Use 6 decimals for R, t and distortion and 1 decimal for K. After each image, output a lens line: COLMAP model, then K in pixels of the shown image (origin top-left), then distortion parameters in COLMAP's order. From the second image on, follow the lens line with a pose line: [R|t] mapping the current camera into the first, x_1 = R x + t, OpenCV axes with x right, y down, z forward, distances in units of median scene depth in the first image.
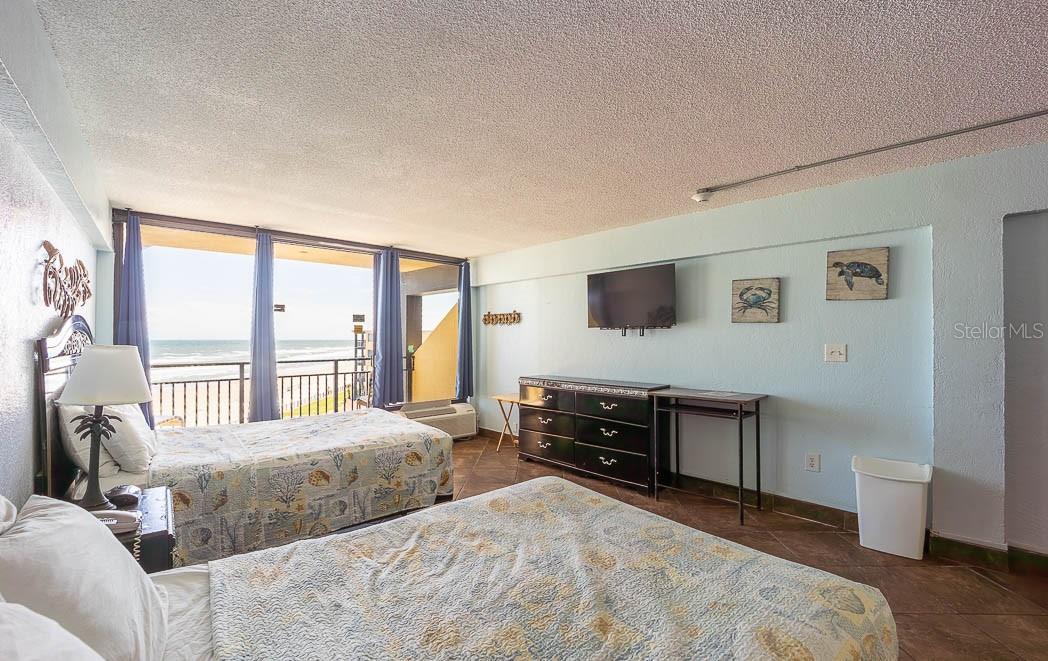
lens RADIAL K [[460.4, 0, 524.0], [0, 460.4, 330.5], [0, 0, 1]] dist [0.000038, 0.000009]
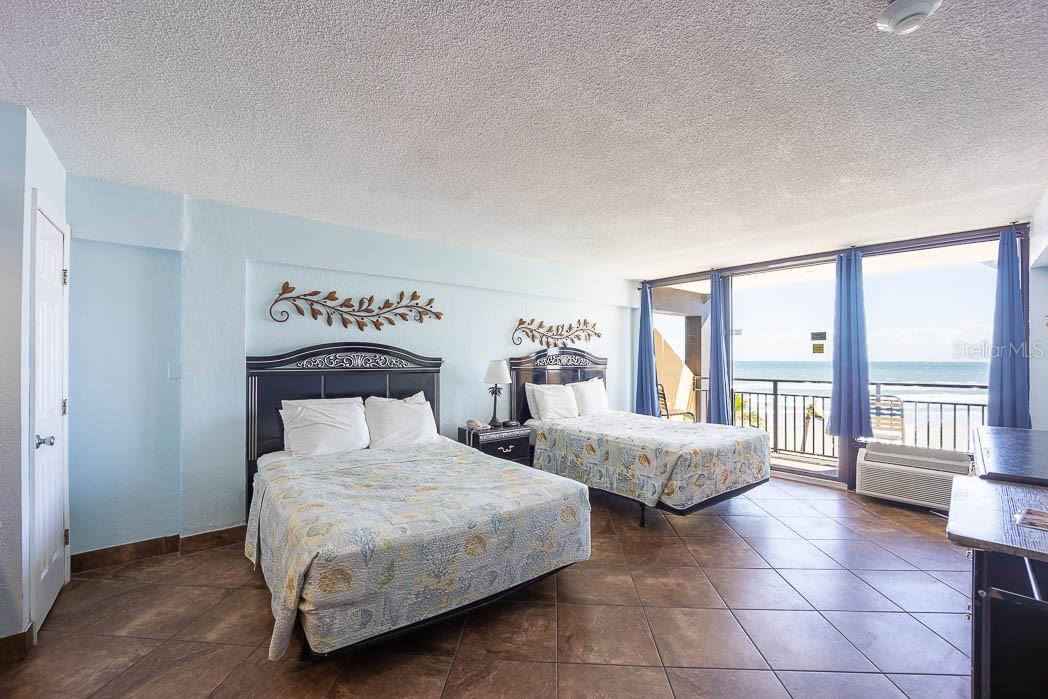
lens RADIAL K [[455.5, 0, 522.4], [0, 455.5, 361.2], [0, 0, 1]] dist [0.000234, -0.000034]
pose [[-0.080210, -0.002924, -0.996774, 0.629465], [0.012137, 0.999919, -0.003910, 0.019882], [0.996704, -0.012411, -0.080168, 0.532151]]
